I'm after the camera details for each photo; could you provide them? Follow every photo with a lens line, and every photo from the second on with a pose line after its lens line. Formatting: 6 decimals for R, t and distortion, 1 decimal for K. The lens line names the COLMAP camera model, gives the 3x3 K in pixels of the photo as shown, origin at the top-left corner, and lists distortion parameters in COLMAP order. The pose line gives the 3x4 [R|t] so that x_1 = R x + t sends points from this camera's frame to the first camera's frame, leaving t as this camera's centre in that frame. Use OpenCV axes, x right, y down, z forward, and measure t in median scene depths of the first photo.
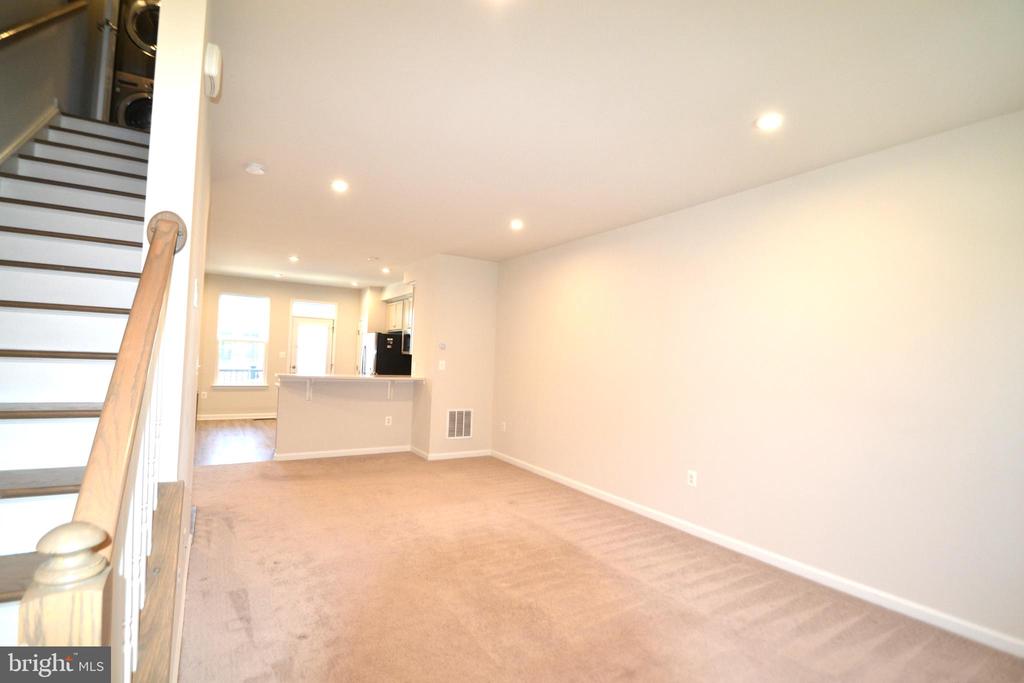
lens RADIAL K [[446.0, 0, 495.8], [0, 446.0, 334.6], [0, 0, 1]] dist [-0.023521, -0.005276]
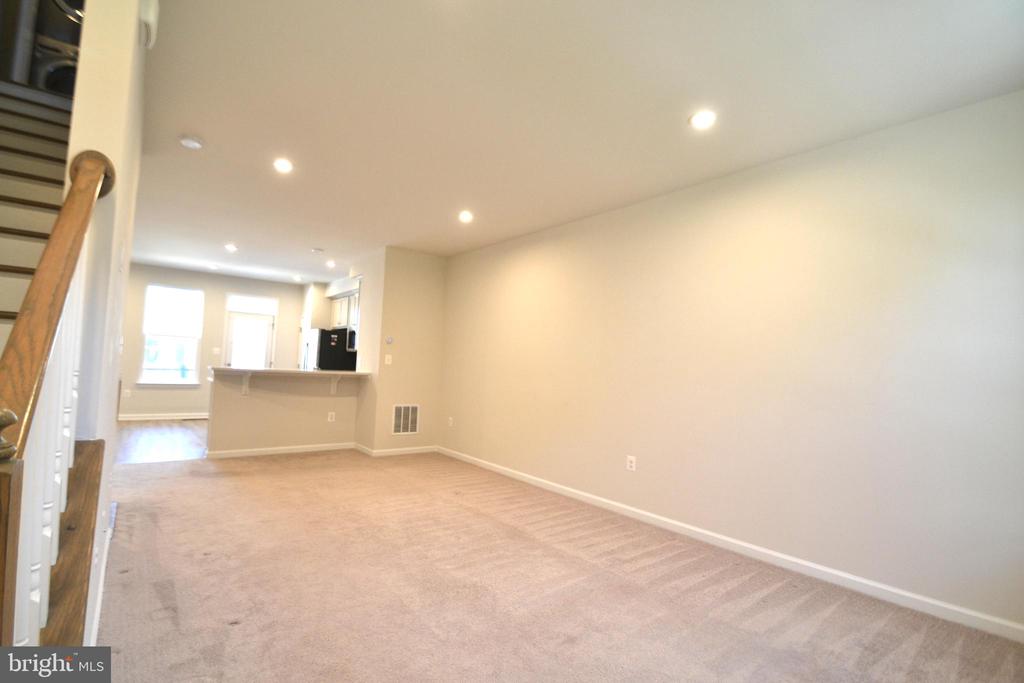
lens RADIAL K [[446.0, 0, 495.5], [0, 446.0, 336.3], [0, 0, 1]] dist [-0.023521, -0.005276]
pose [[0.993328, 0.011935, 0.114707, 0.002136], [-0.010470, 0.999856, -0.013368, 0.049021], [-0.114850, 0.012078, 0.993309, -0.006370]]
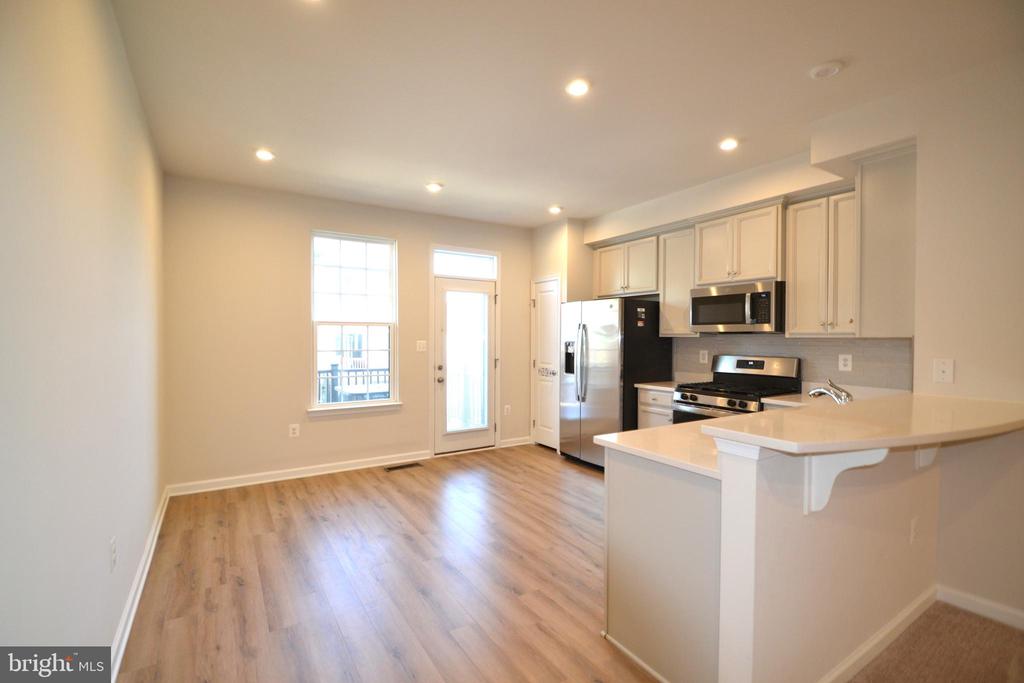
lens RADIAL K [[446.0, 0, 513.7], [0, 446.0, 343.7], [0, 0, 1]] dist [-0.023521, -0.005276]
pose [[0.999378, -0.034364, -0.007949, -0.933926], [0.034773, 0.997659, 0.058881, 0.034886], [0.005907, -0.059121, 0.998233, 1.152531]]
